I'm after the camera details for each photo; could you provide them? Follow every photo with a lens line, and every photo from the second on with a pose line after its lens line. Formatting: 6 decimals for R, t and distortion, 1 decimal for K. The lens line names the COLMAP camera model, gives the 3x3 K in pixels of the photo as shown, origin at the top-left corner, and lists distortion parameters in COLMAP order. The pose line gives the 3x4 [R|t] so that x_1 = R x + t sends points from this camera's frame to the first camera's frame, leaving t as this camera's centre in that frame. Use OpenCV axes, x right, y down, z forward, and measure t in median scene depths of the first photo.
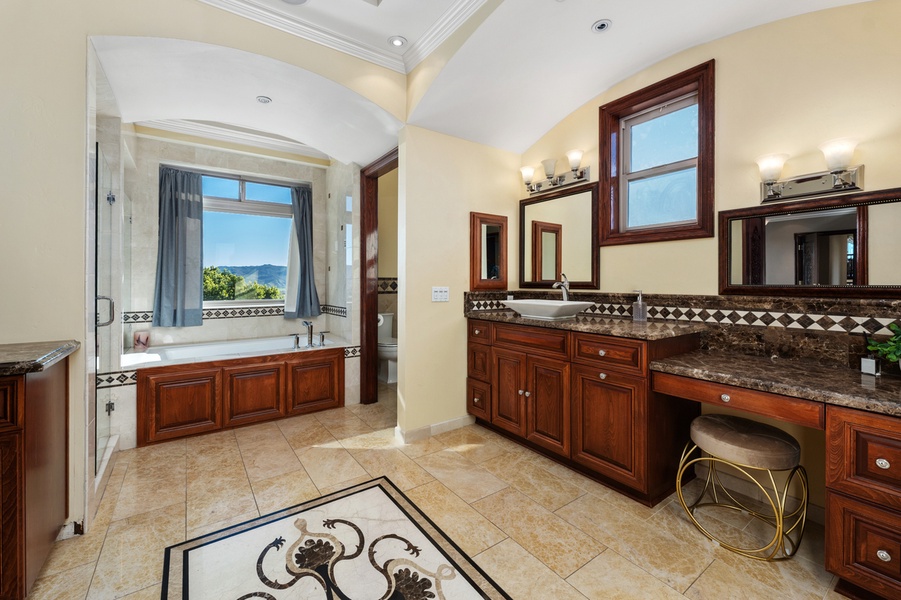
lens RADIAL K [[379.4, 0, 450.5], [0, 379.4, 300.0], [0, 0, 1]] dist [-0.000040, -0.000148]
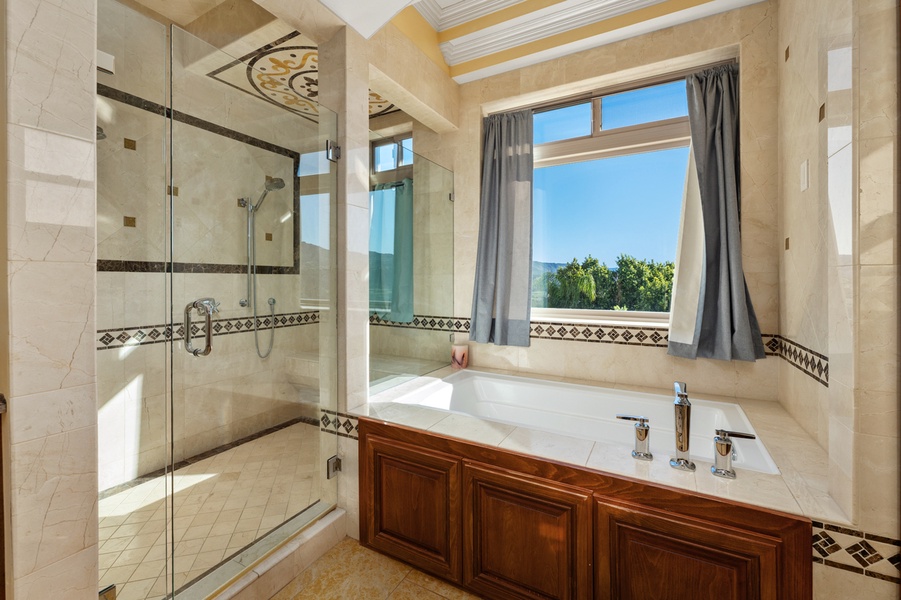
lens RADIAL K [[383.5, 0, 449.3], [0, 383.5, 275.8], [0, 0, 1]] dist [-0.000922, -0.000874]
pose [[0.443111, -0.004476, -0.896455, -0.141793], [-0.045671, 0.998576, -0.027561, -0.028645], [0.895302, 0.053155, 0.442276, 0.606423]]
